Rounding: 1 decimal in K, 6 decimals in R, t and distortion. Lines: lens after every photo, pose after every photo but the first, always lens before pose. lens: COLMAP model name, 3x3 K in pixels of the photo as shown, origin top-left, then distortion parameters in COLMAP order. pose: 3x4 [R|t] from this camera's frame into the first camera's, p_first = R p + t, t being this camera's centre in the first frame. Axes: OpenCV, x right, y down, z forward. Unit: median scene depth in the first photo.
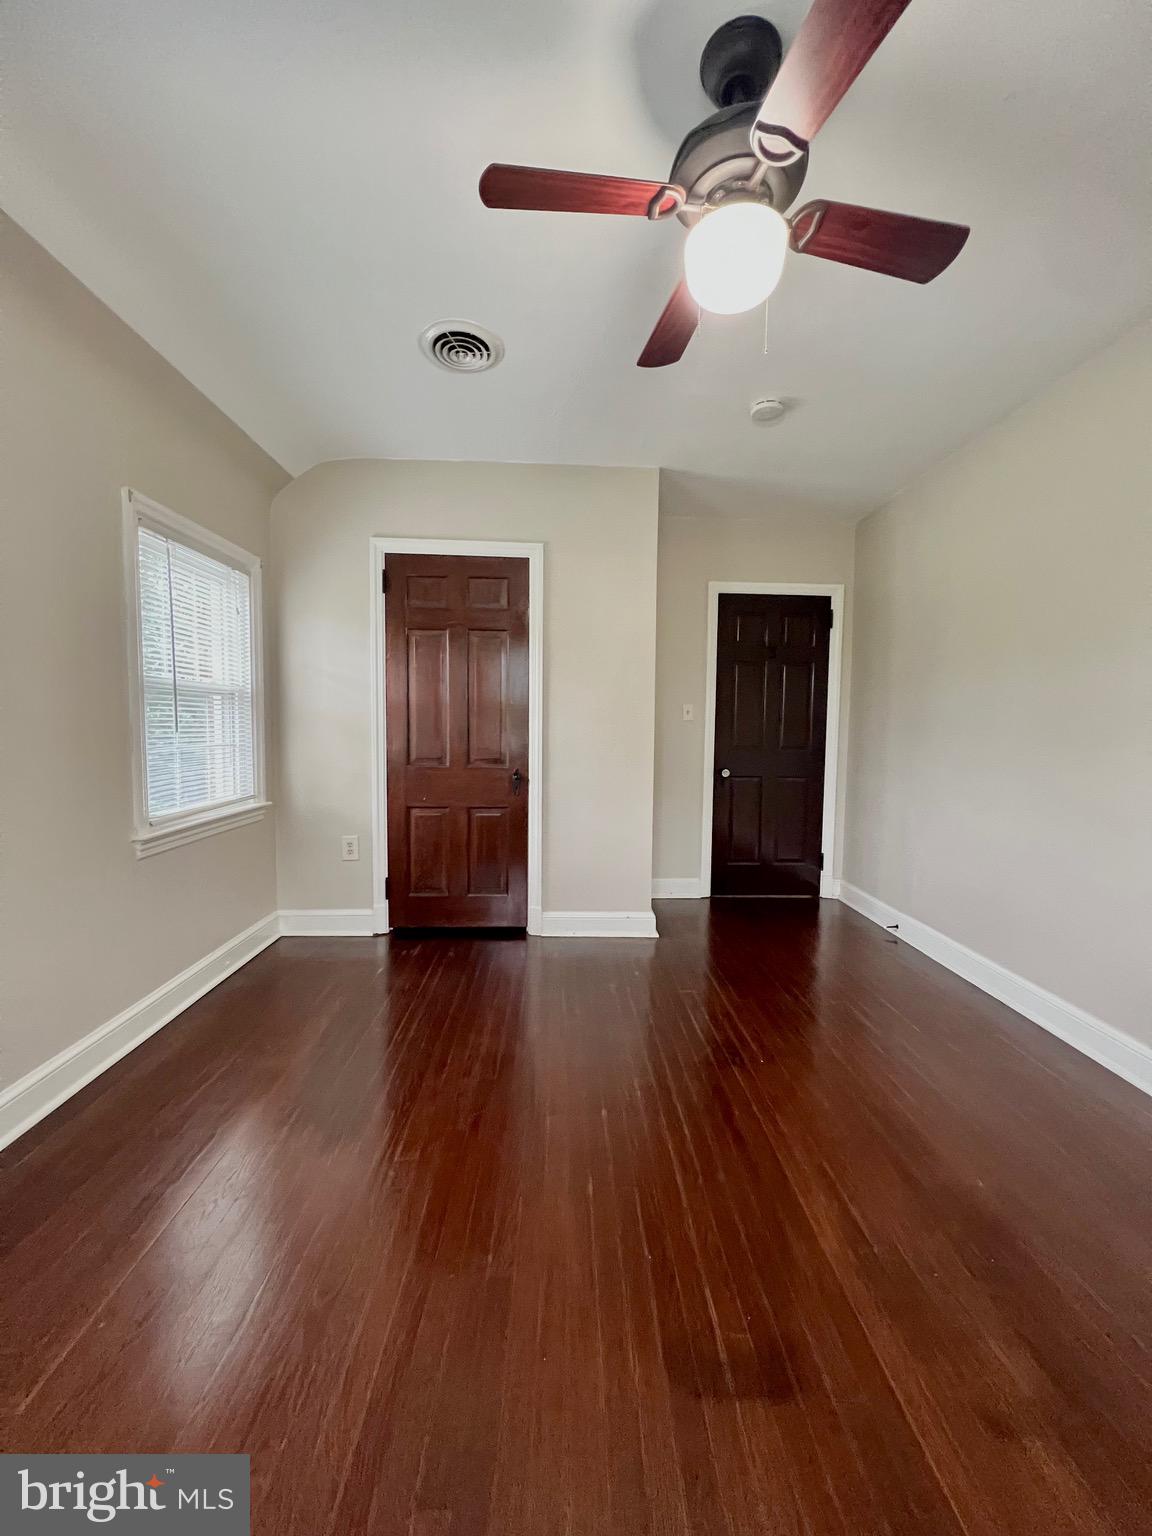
lens RADIAL K [[613.3, 0, 582.0], [0, 613.3, 765.6], [0, 0, 1]] dist [-0.000189, -0.000266]
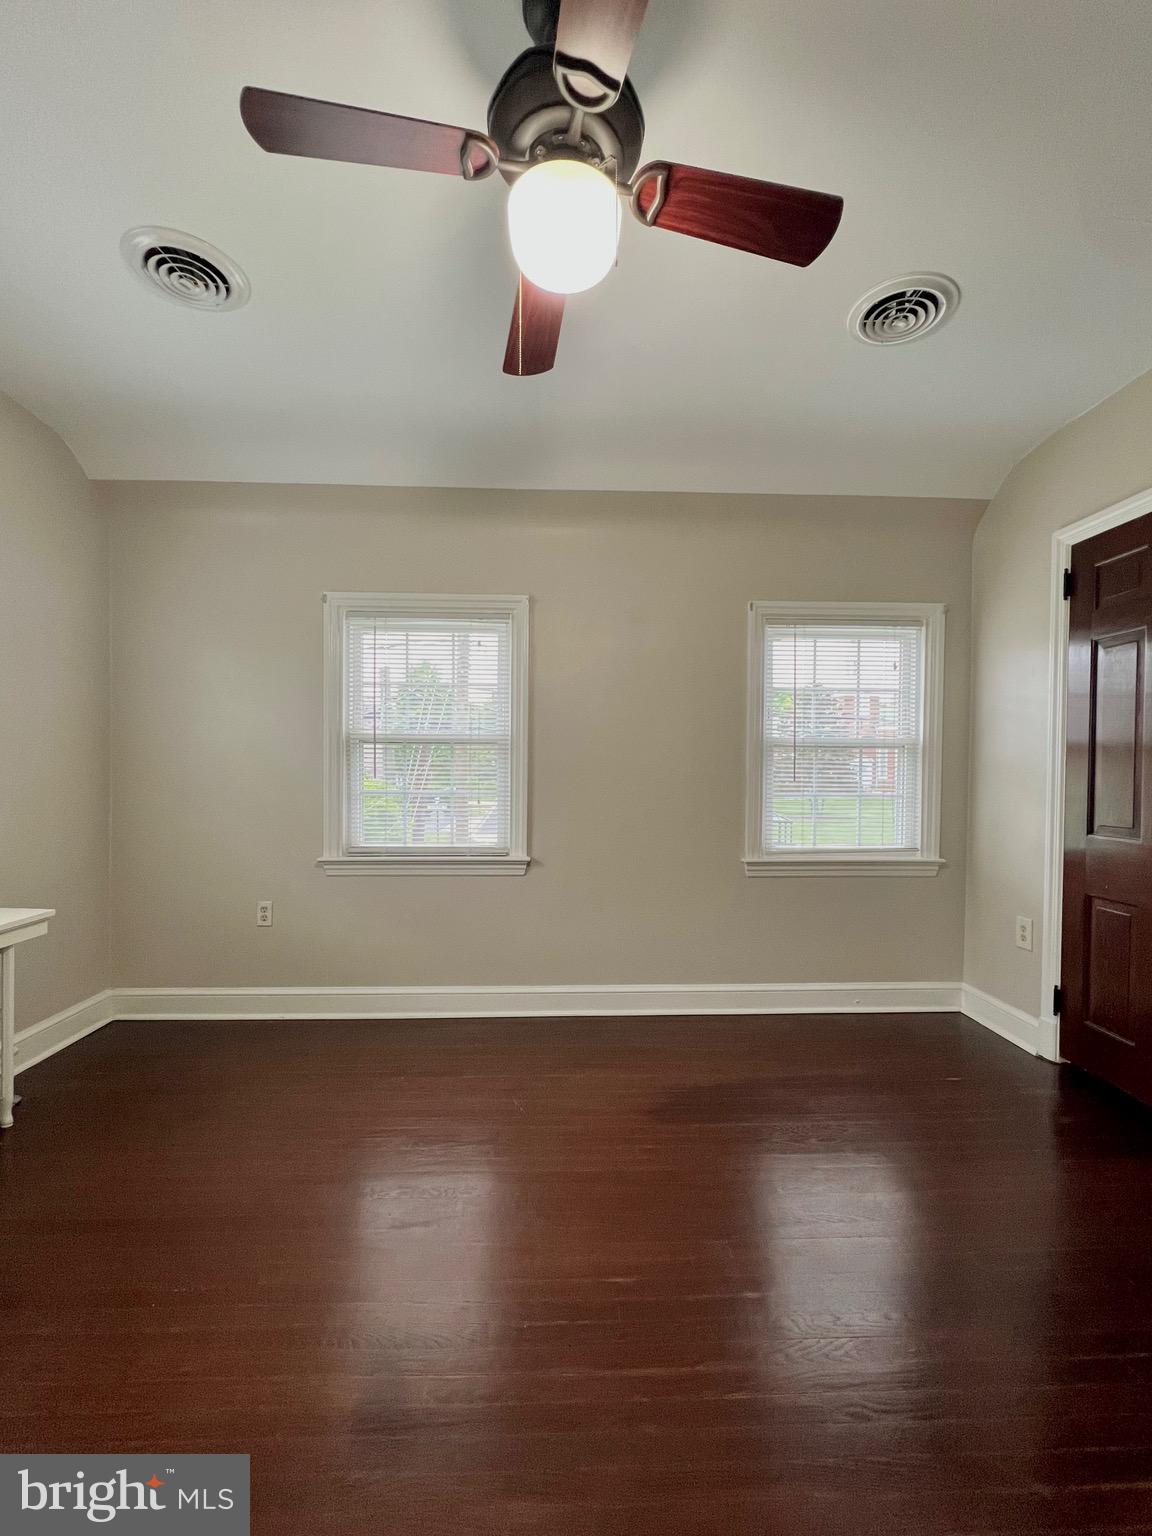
lens RADIAL K [[649.6, 0, 578.8], [0, 649.6, 788.4], [0, 0, 1]] dist [-0.001814, -0.000323]
pose [[0.005161, 0.008557, -0.999950, 0.449191], [-0.077243, 0.996979, 0.008133, -0.013172], [0.996999, 0.077197, 0.005806, 0.410724]]
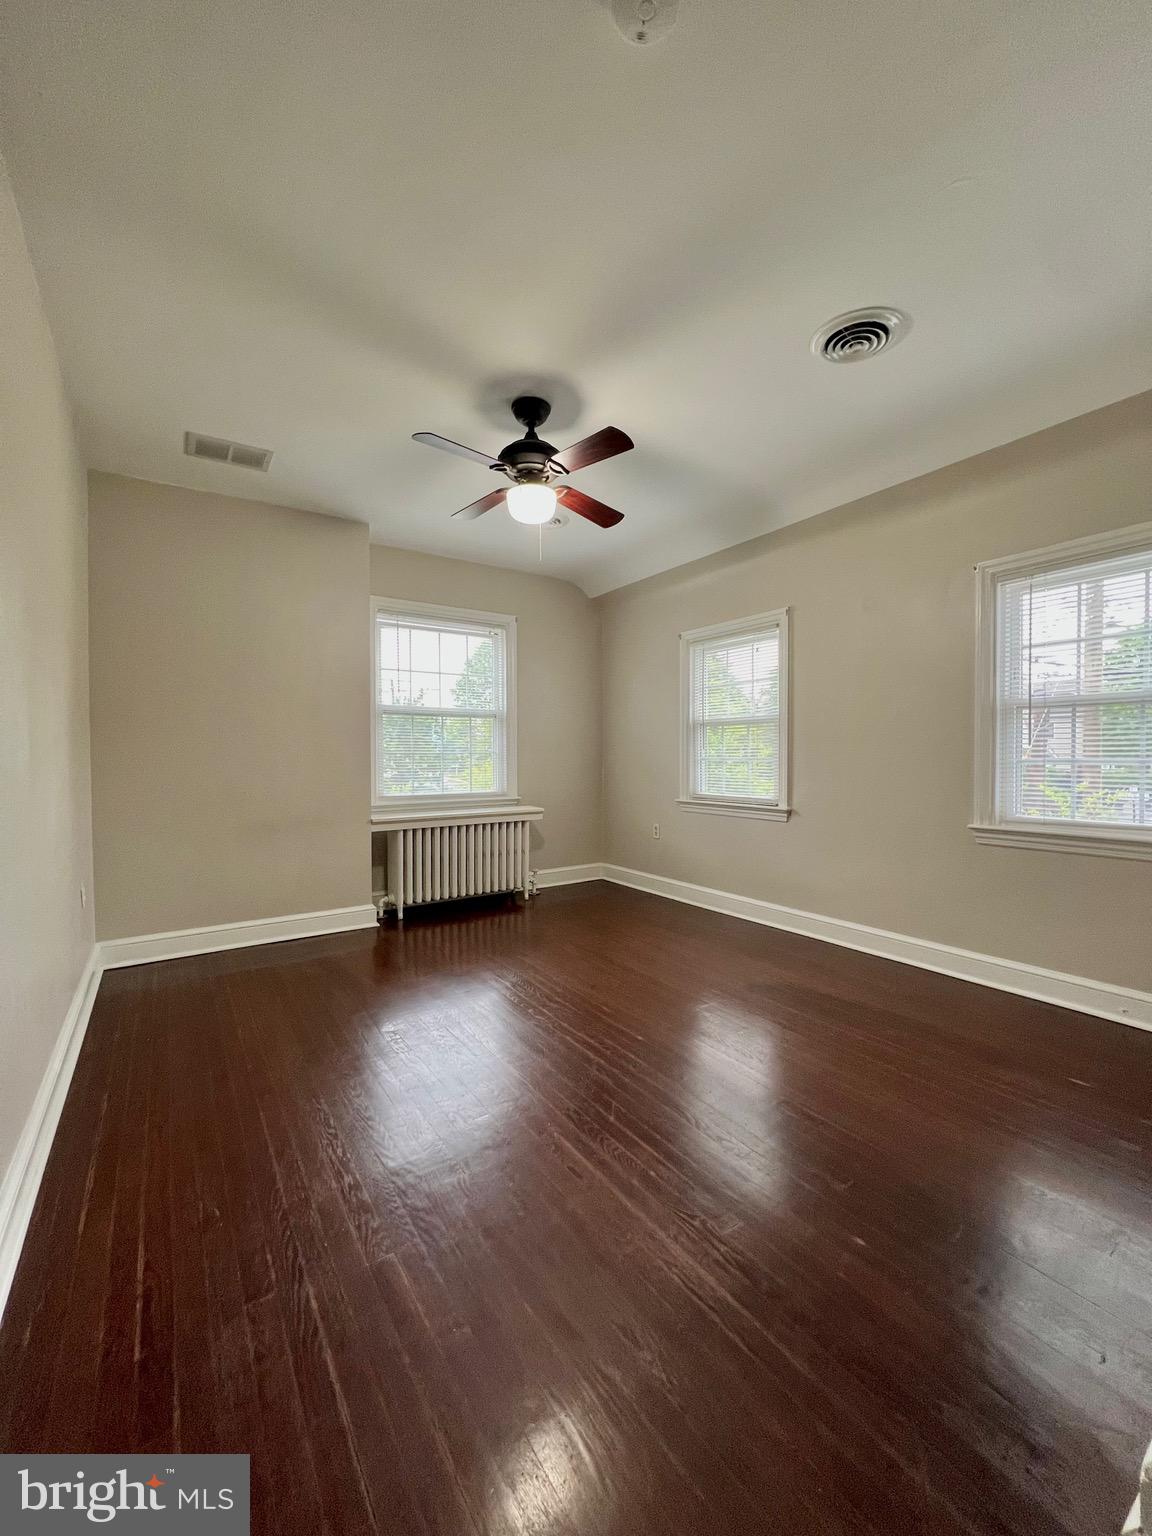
lens RADIAL K [[613.3, 0, 582.0], [0, 613.3, 765.6], [0, 0, 1]] dist [-0.000189, -0.000266]
pose [[-0.843994, 0.005055, -0.536328, 0.456046], [-0.041133, 0.996401, 0.074120, -0.048549], [0.534773, 0.084618, -0.840749, 1.091591]]
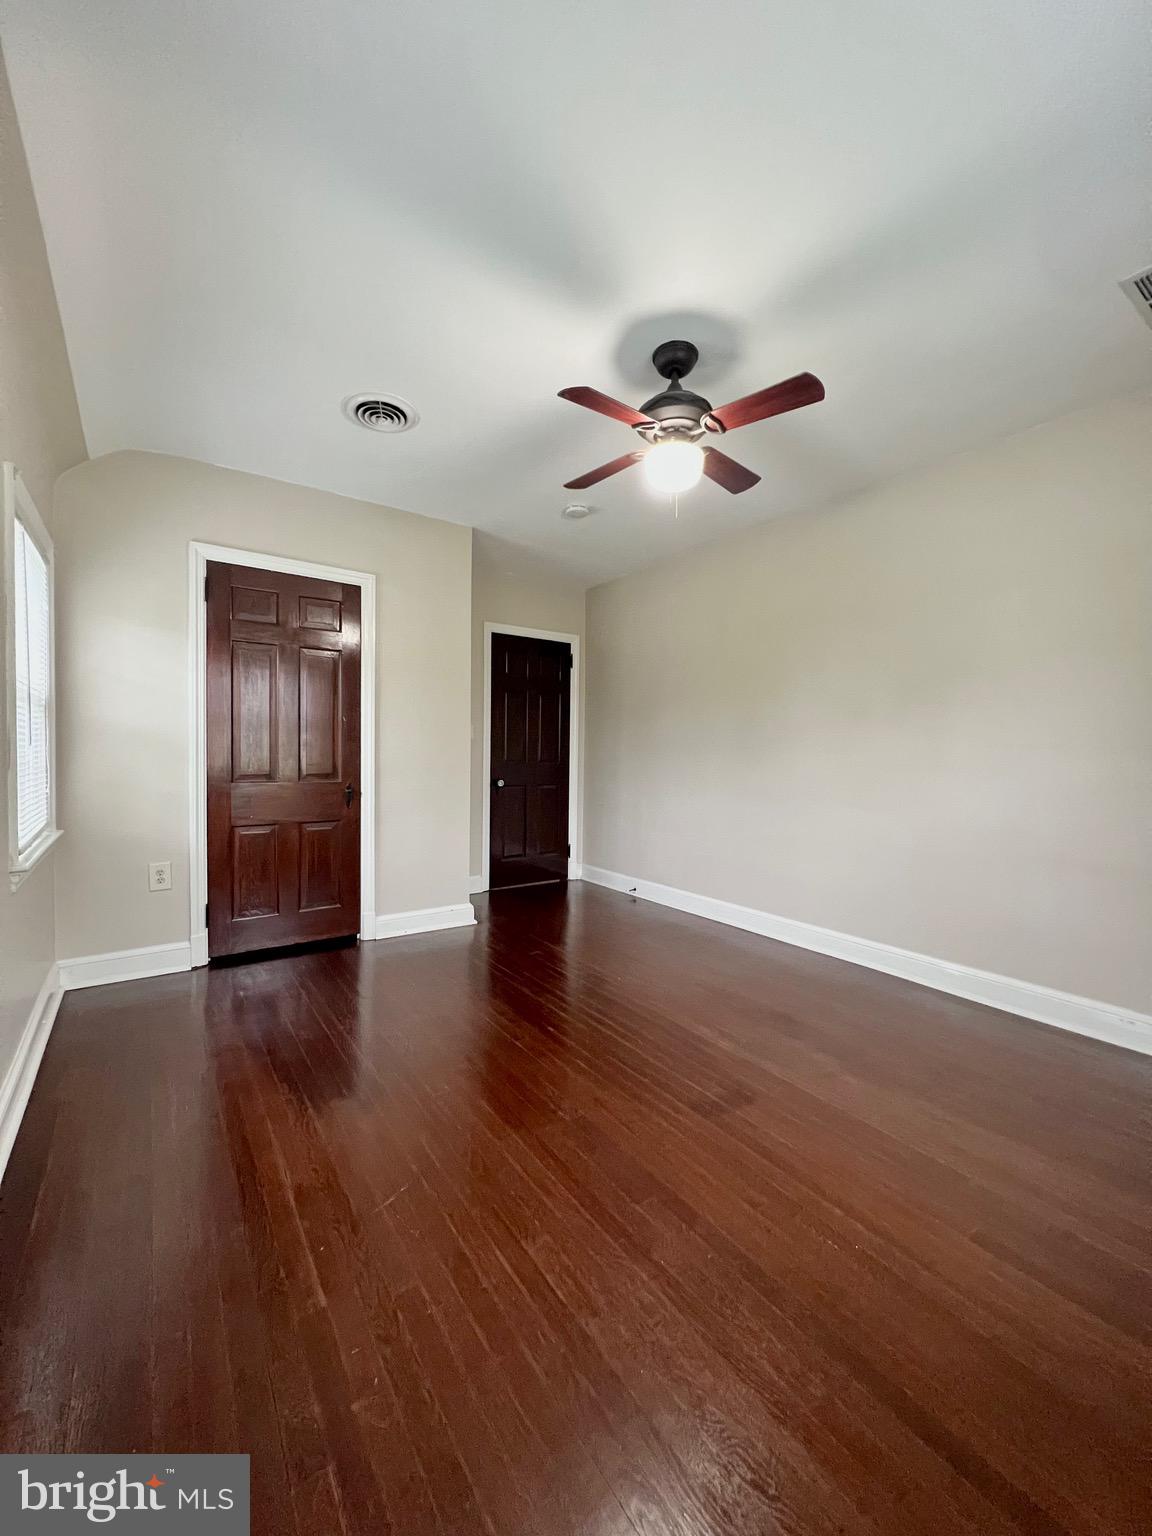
lens RADIAL K [[613.3, 0, 582.0], [0, 613.3, 765.6], [0, 0, 1]] dist [-0.000189, -0.000266]
pose [[0.834728, -0.015988, 0.550430, -0.353321], [0.035036, 0.999095, -0.024113, 0.015545], [-0.549547, 0.039412, 0.834533, -0.096661]]
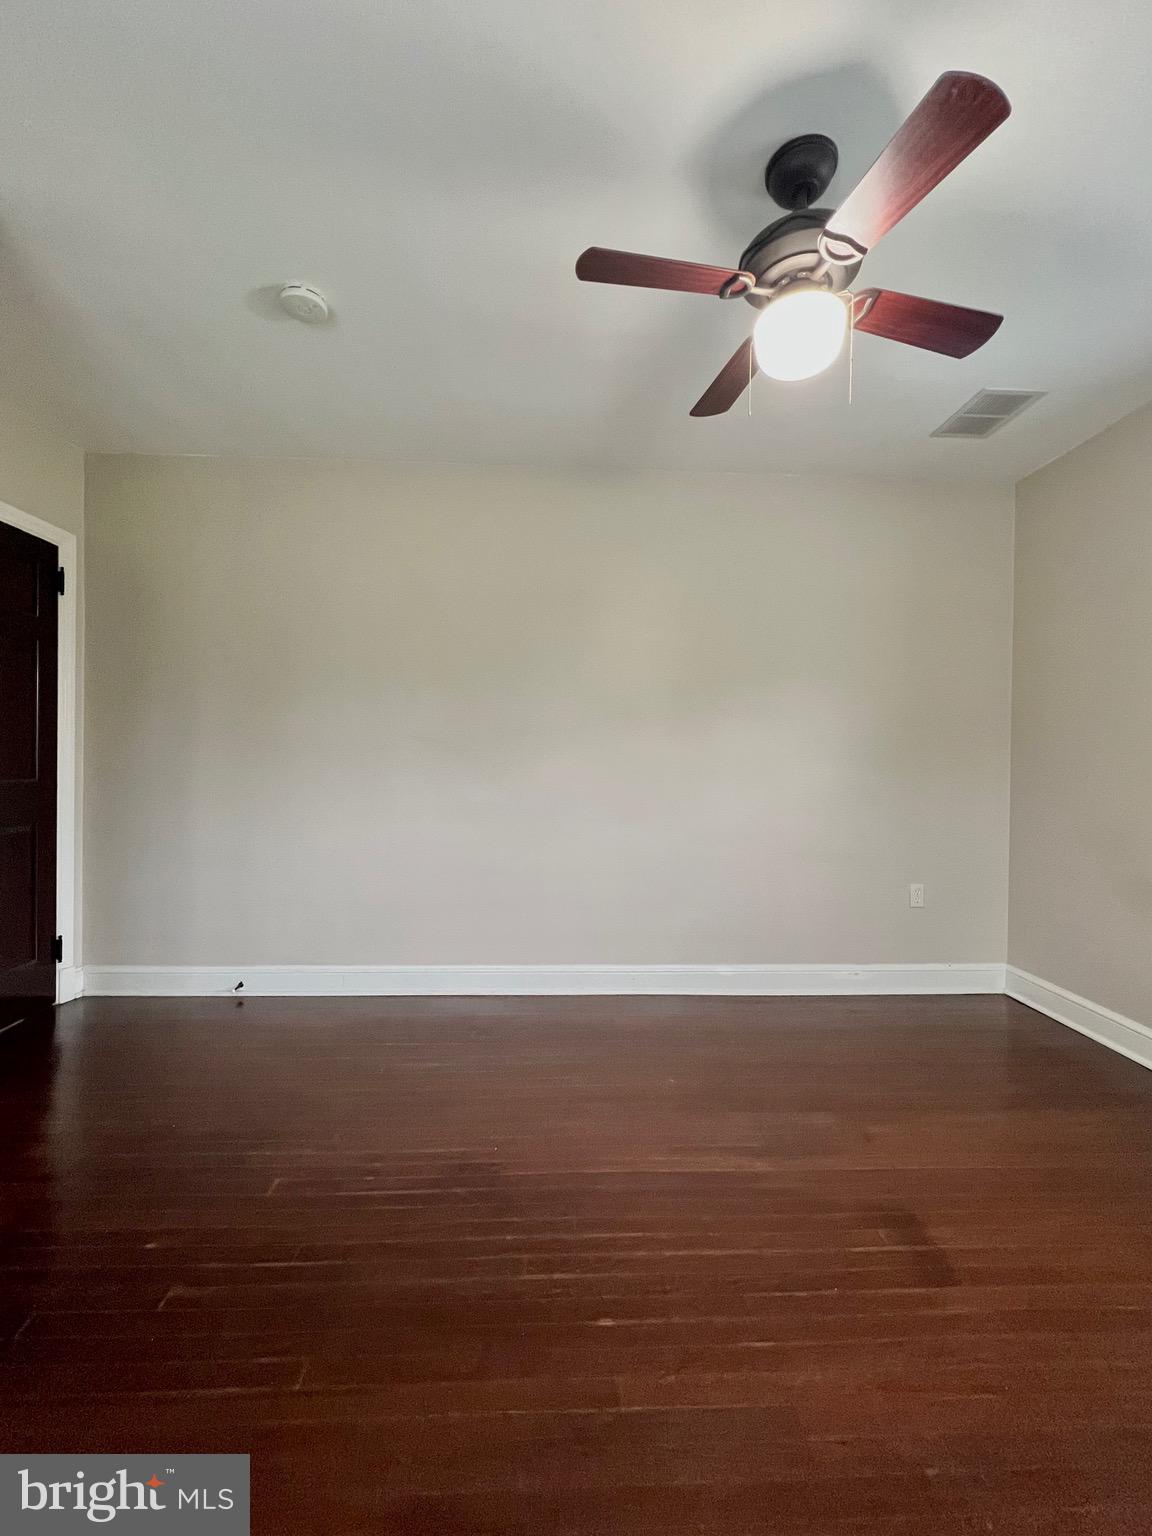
lens RADIAL K [[634.6, 0, 576.0], [0, 634.6, 768.0], [0, 0, 1]] dist [-0.001823, -0.000253]
pose [[-0.007776, -0.031263, 0.999481, -0.354946], [0.054067, 0.998036, 0.031638, -0.034376], [-0.998507, 0.054285, -0.006071, 0.560527]]
